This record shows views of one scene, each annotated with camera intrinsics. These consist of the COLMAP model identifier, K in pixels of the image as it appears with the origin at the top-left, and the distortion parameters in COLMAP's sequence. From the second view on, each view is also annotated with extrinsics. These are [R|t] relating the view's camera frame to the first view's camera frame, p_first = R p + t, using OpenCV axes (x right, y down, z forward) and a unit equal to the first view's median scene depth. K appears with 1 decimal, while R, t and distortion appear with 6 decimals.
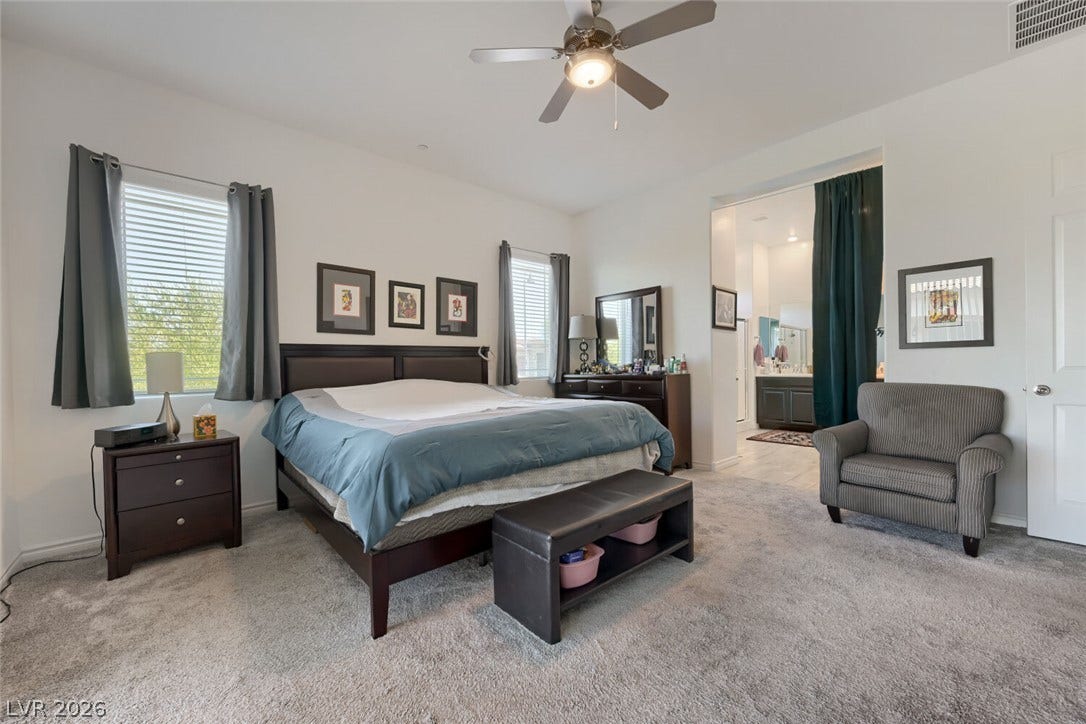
lens RADIAL K [[425.3, 0, 546.9], [0, 425.3, 363.8], [0, 0, 1]] dist [-0.001862, -0.000557]
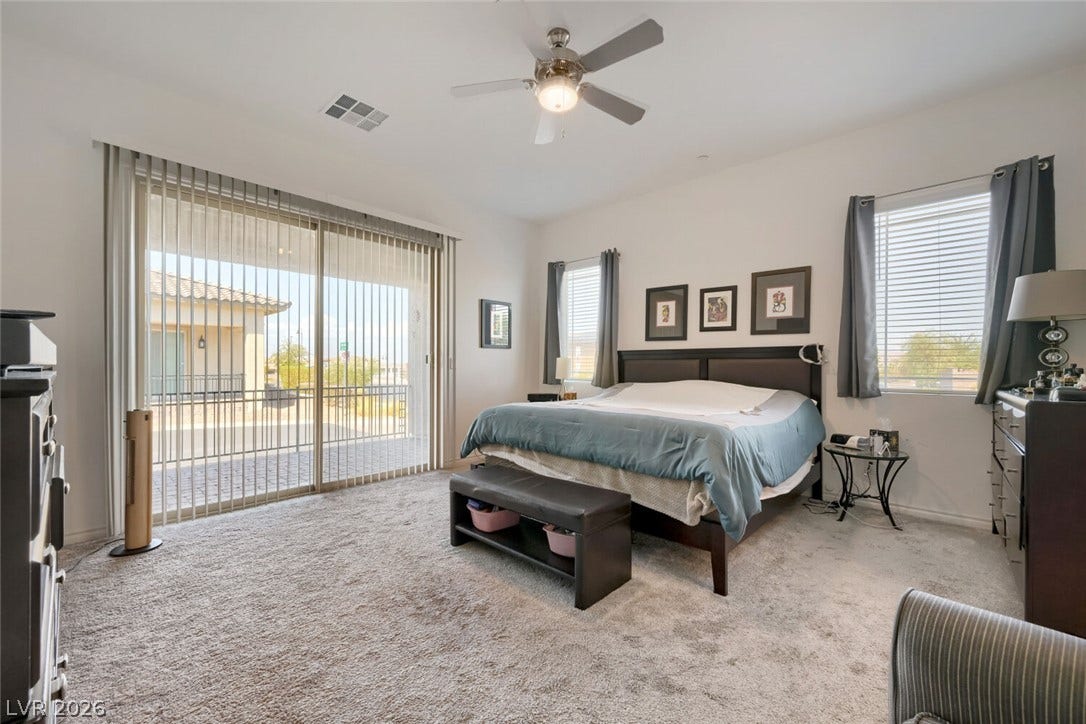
lens RADIAL K [[425.3, 0, 547.2], [0, 425.3, 364.4], [0, 0, 1]] dist [-0.001862, -0.000557]
pose [[0.082966, -0.002891, -0.996548, 0.660371], [-0.025180, 0.999670, -0.004997, 0.011576], [0.996234, 0.025508, 0.082866, 0.507348]]
